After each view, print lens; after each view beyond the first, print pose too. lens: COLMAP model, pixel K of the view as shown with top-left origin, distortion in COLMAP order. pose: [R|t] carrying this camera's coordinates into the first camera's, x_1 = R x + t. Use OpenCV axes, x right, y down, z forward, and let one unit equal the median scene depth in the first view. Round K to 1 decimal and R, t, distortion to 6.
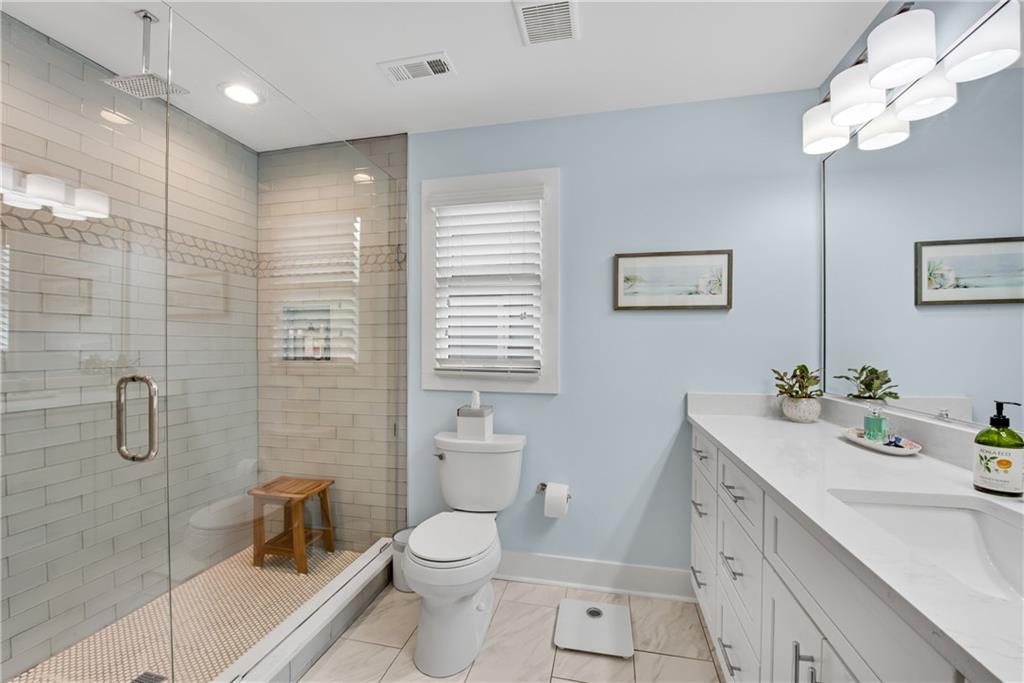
lens RADIAL K [[415.8, 0, 512.3], [0, 415.8, 345.8], [0, 0, 1]] dist [-0.023604, -0.000160]
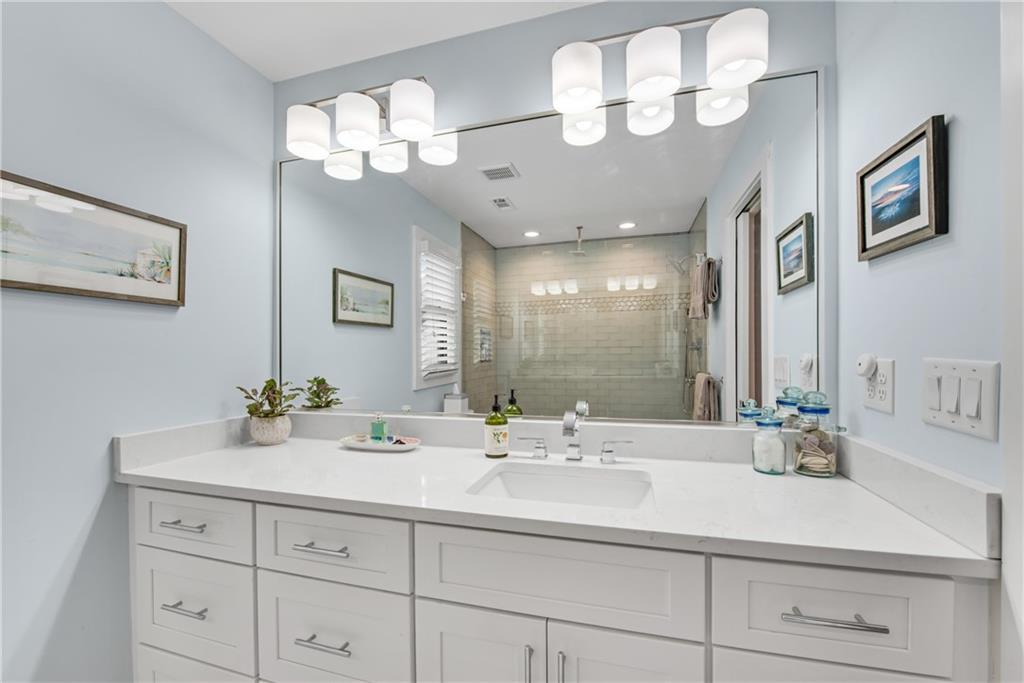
lens RADIAL K [[415.8, 0, 512.3], [0, 415.8, 345.8], [0, 0, 1]] dist [-0.023604, -0.000160]
pose [[0.060275, 0.022847, 0.997920, -0.119304], [0.007957, 0.999695, -0.023369, -0.000664], [-0.998150, 0.009349, 0.060075, 0.330521]]
